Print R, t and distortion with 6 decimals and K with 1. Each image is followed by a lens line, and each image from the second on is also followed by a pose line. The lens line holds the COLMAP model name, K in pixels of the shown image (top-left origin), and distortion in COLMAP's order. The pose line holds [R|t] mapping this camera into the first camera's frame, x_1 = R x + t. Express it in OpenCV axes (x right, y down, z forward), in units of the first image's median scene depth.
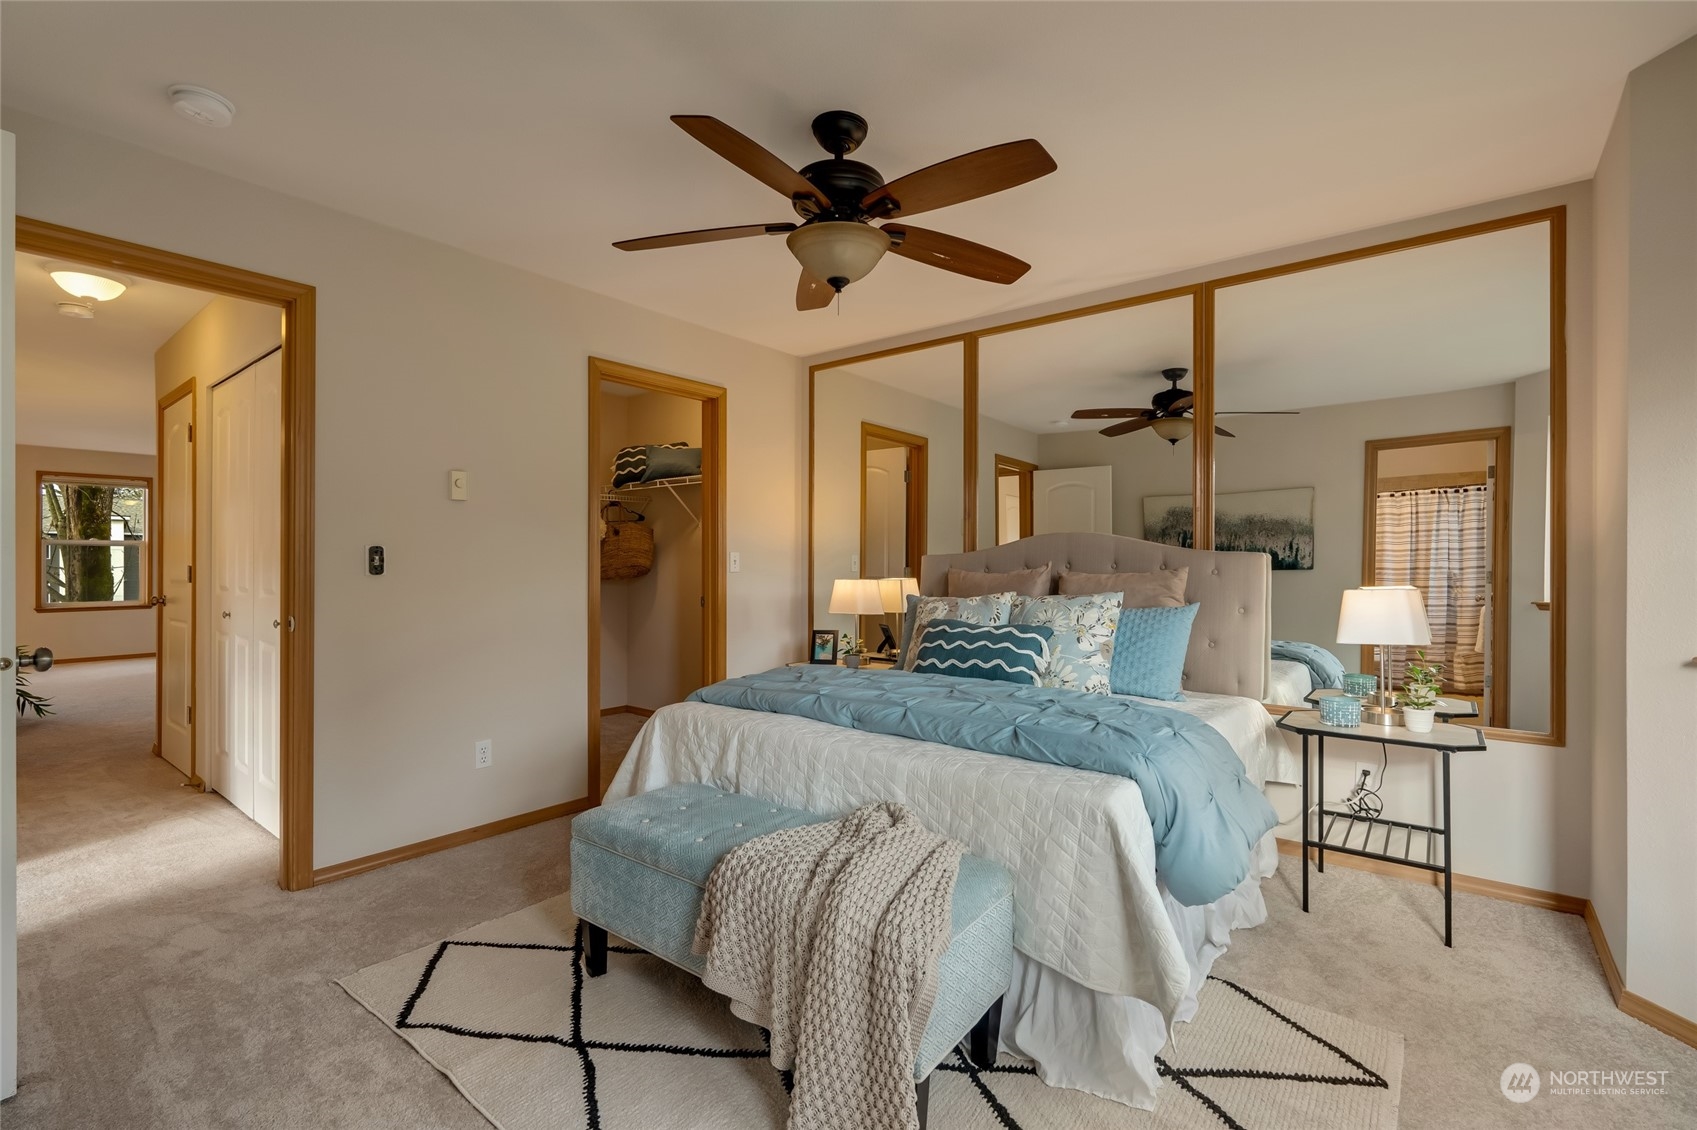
lens RADIAL K [[751.3, 0, 839.2], [0, 751.3, 558.0], [0, 0, 1]] dist [0.001129, 0.000163]
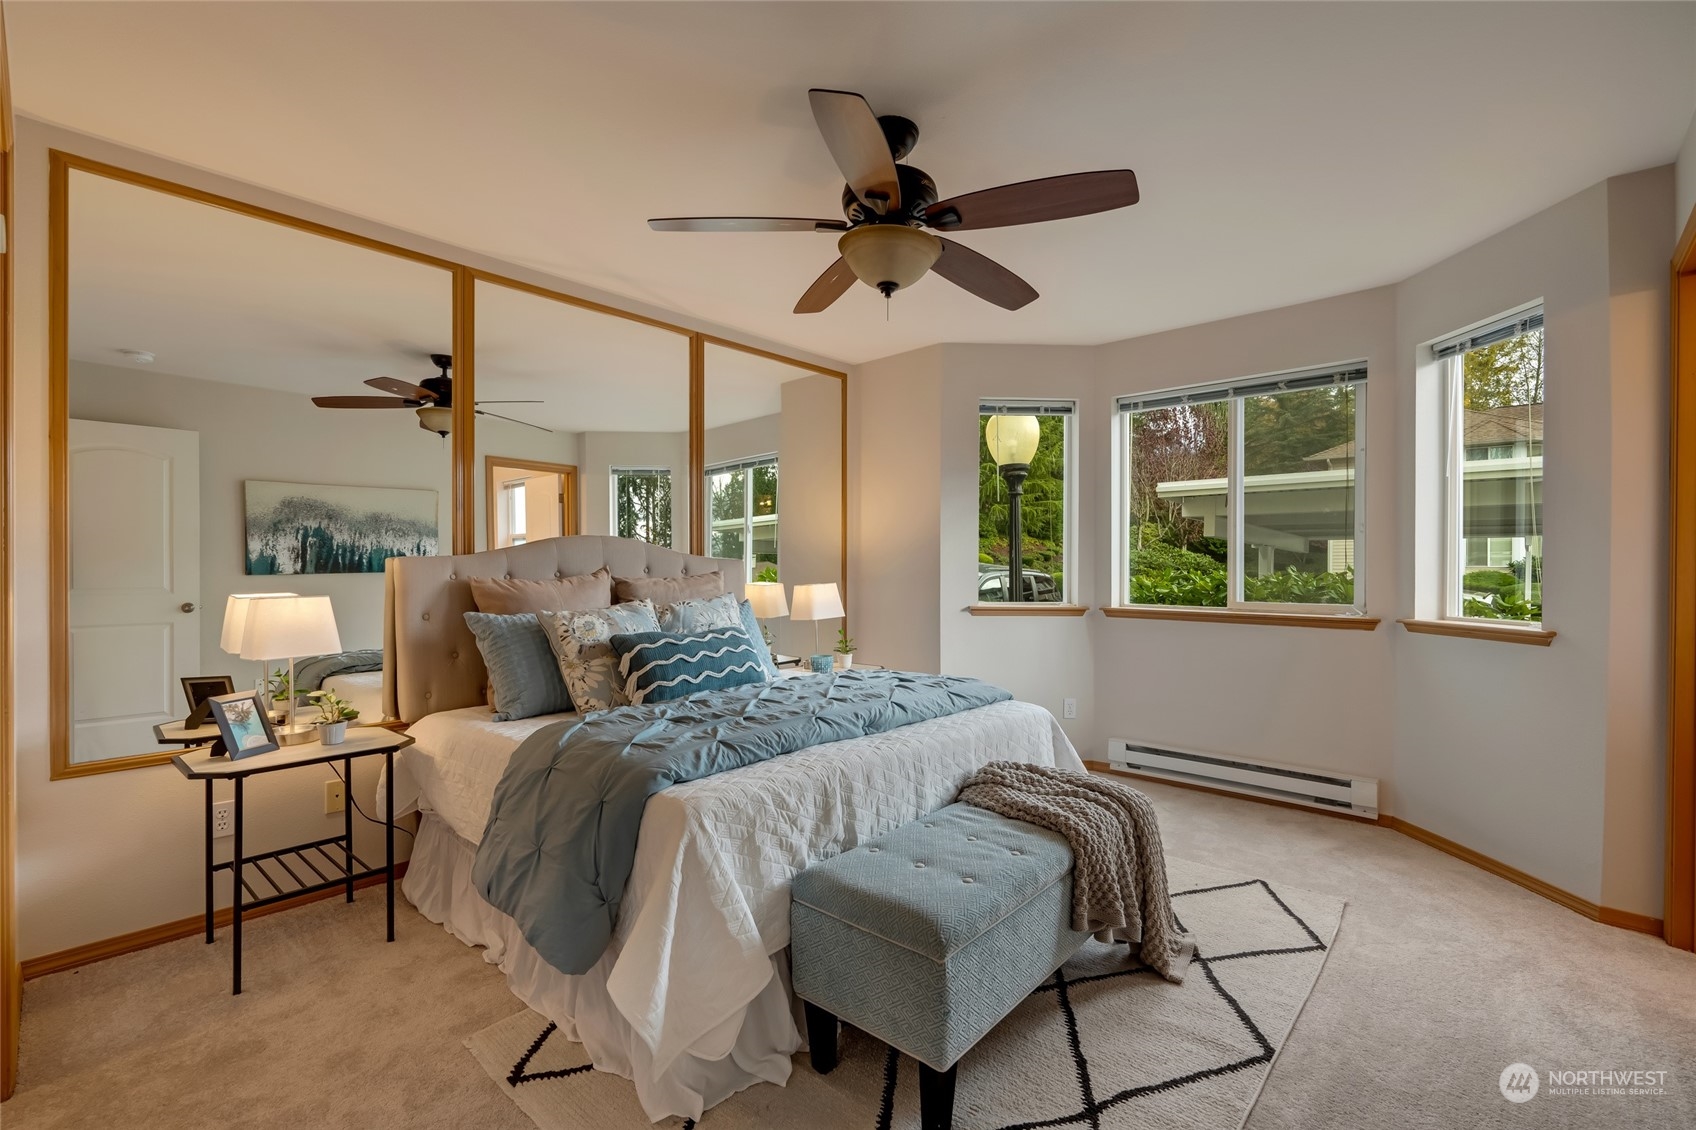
lens RADIAL K [[761.9, 0, 848.0], [0, 761.9, 565.0], [0, 0, 1]] dist [-0.002058, -0.000120]
pose [[0.067083, -0.005971, 0.997730, -0.762798], [-0.003077, 0.999976, 0.006191, -0.002874], [-0.997743, -0.003486, 0.067063, 0.743517]]
